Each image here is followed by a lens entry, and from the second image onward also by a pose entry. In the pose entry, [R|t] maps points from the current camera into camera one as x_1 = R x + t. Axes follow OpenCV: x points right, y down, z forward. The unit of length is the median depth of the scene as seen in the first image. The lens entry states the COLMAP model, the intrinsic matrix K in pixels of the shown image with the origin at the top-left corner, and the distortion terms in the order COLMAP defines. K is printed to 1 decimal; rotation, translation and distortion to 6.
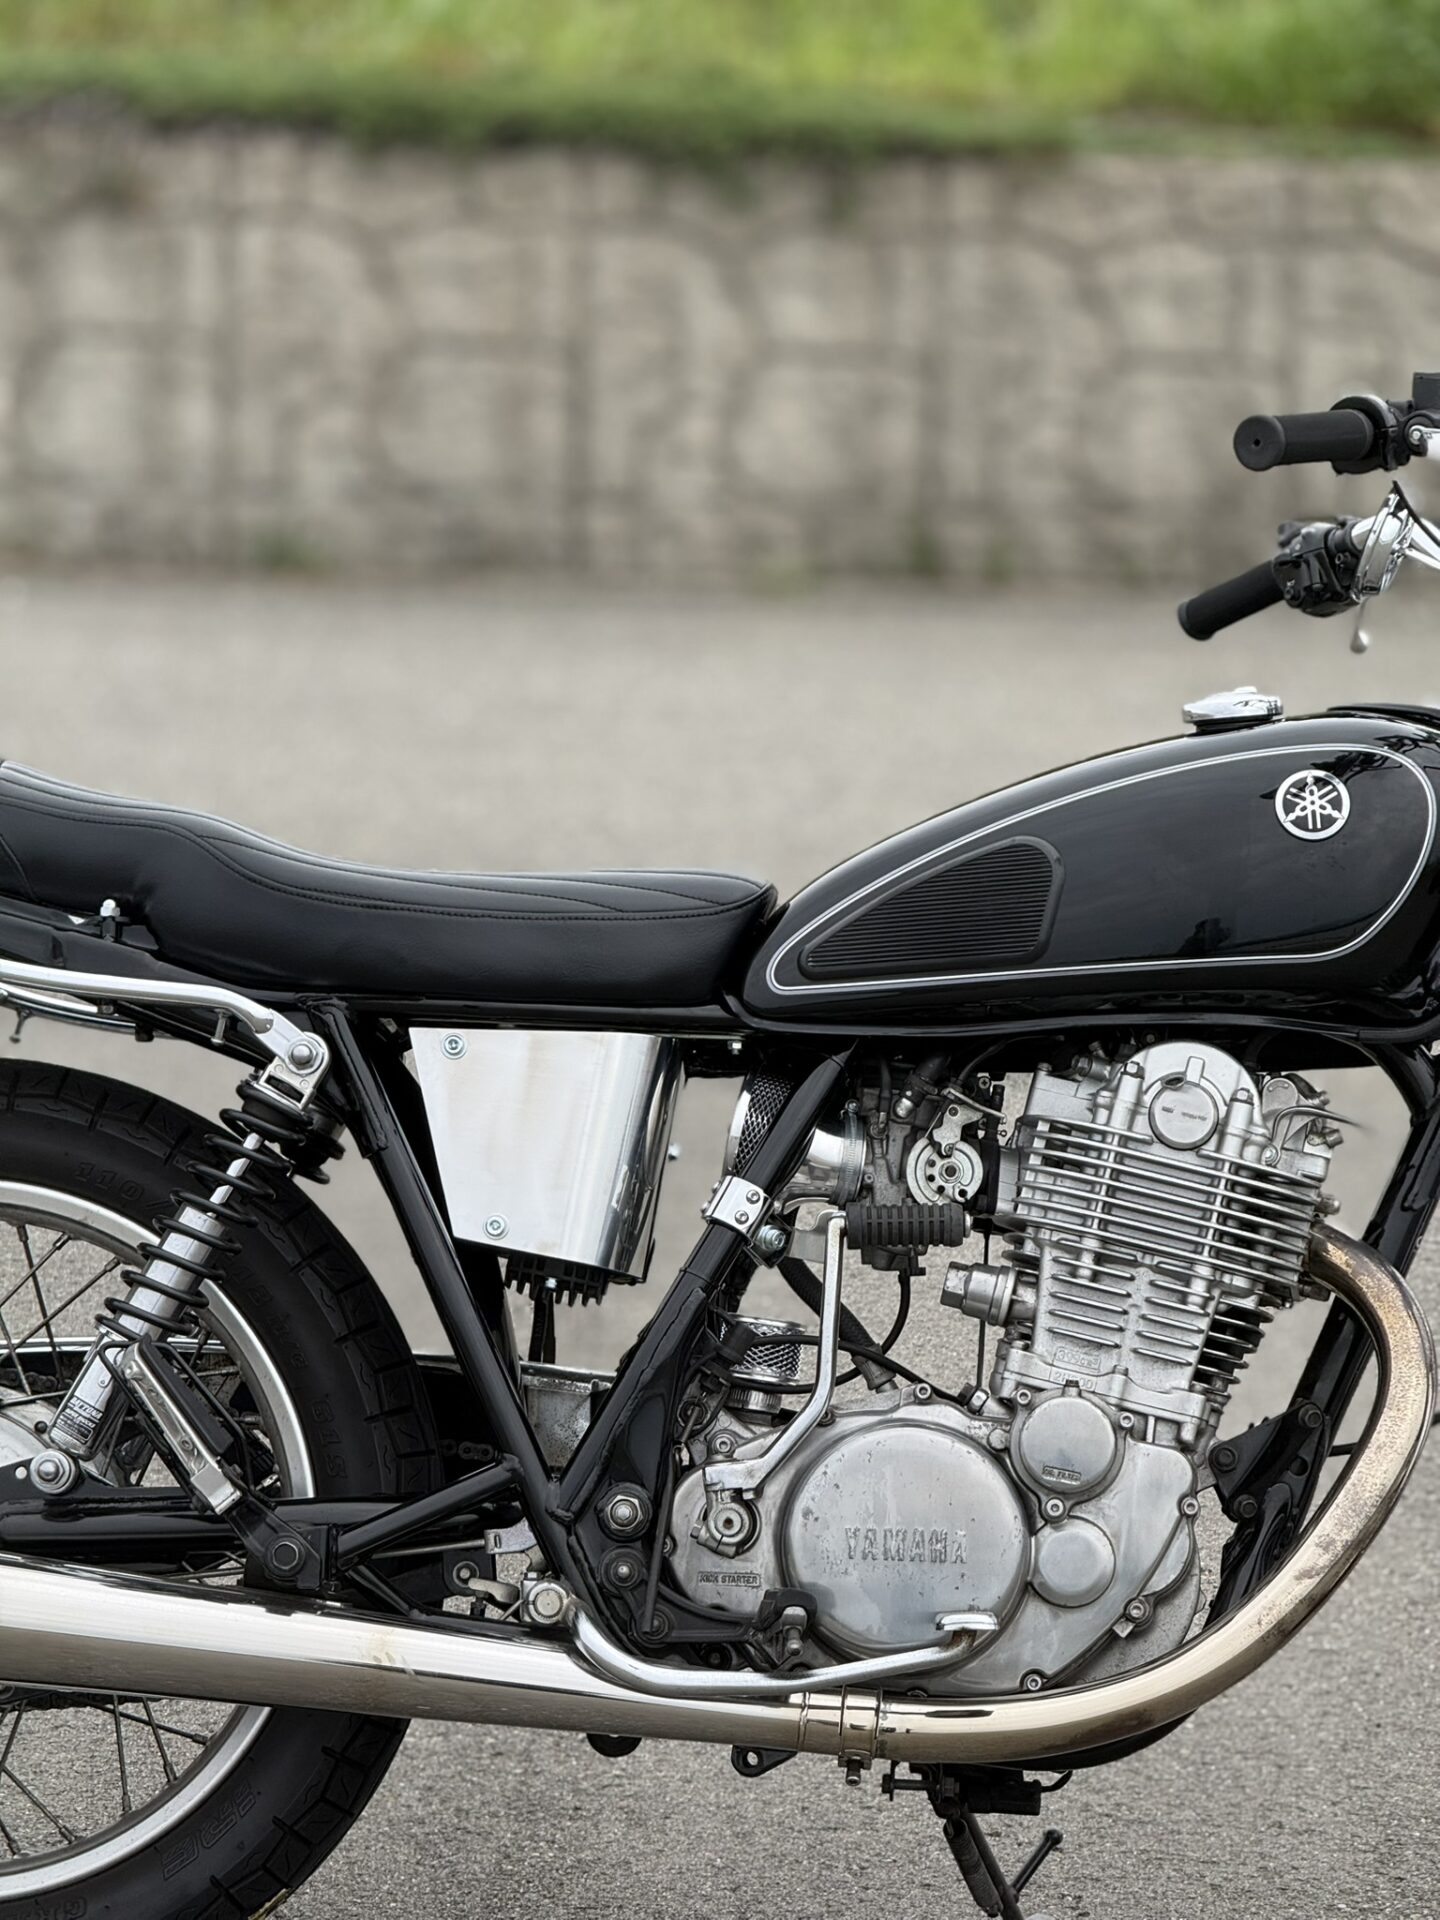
lens RADIAL K [[6917.1, 0, 720.0], [0, 6917.1, 960.0], [0, 0, 1]] dist [0.322164, 2.855605]
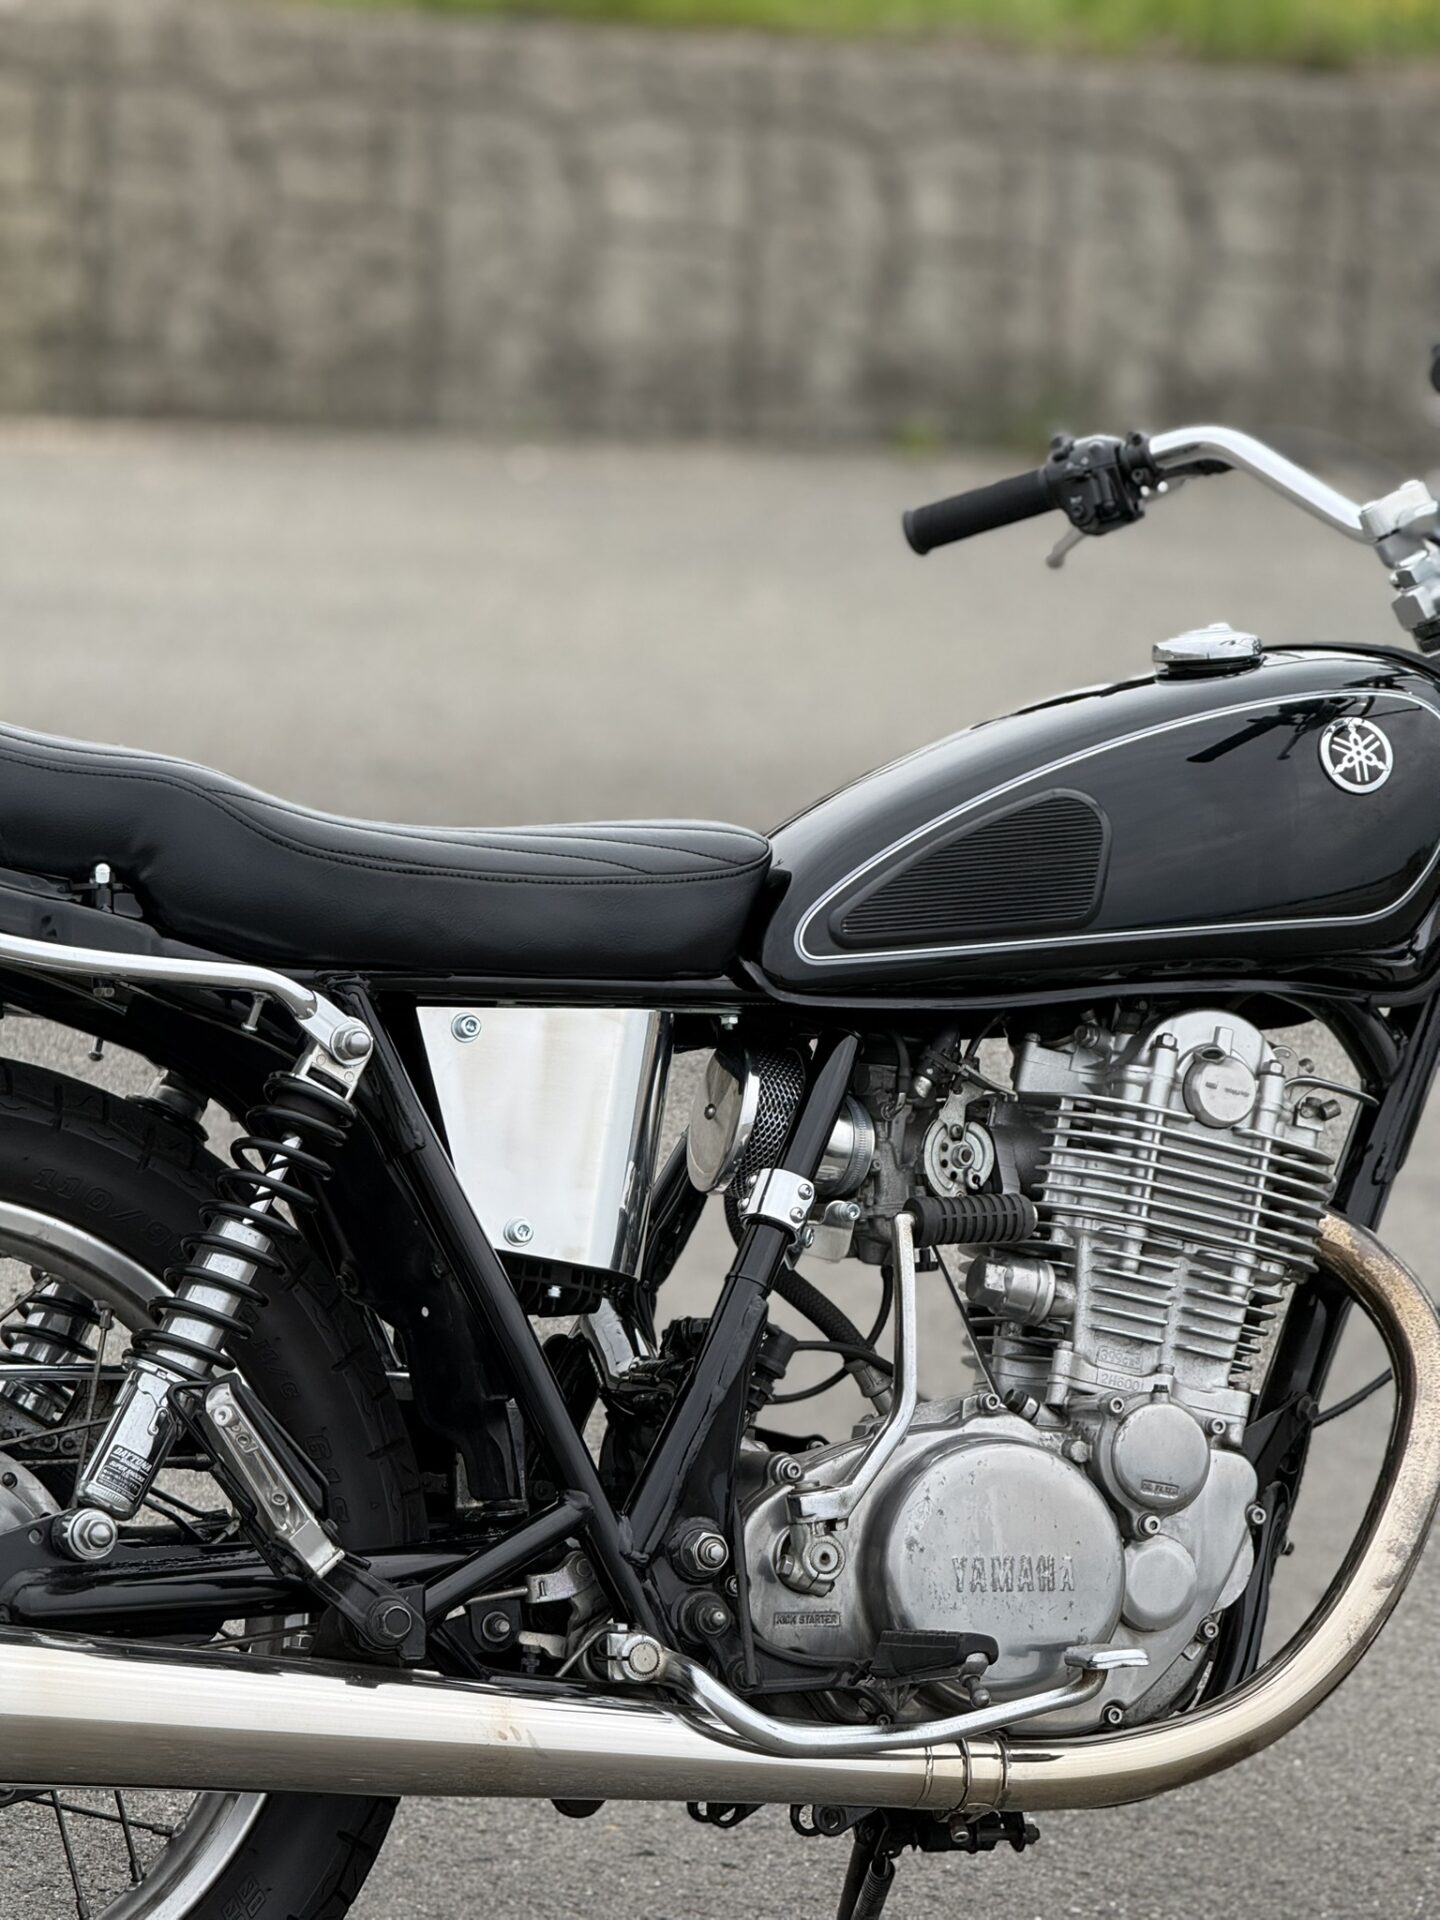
lens RADIAL K [[6917.1, 0, 720.0], [0, 6917.1, 960.0], [0, 0, 1]] dist [0.322164, 2.855605]
pose [[0.906988, -0.012480, 0.420971, -0.381632], [-0.002527, 0.999382, 0.035073, -0.027200], [-0.421148, -0.032874, 0.906396, 0.190936]]
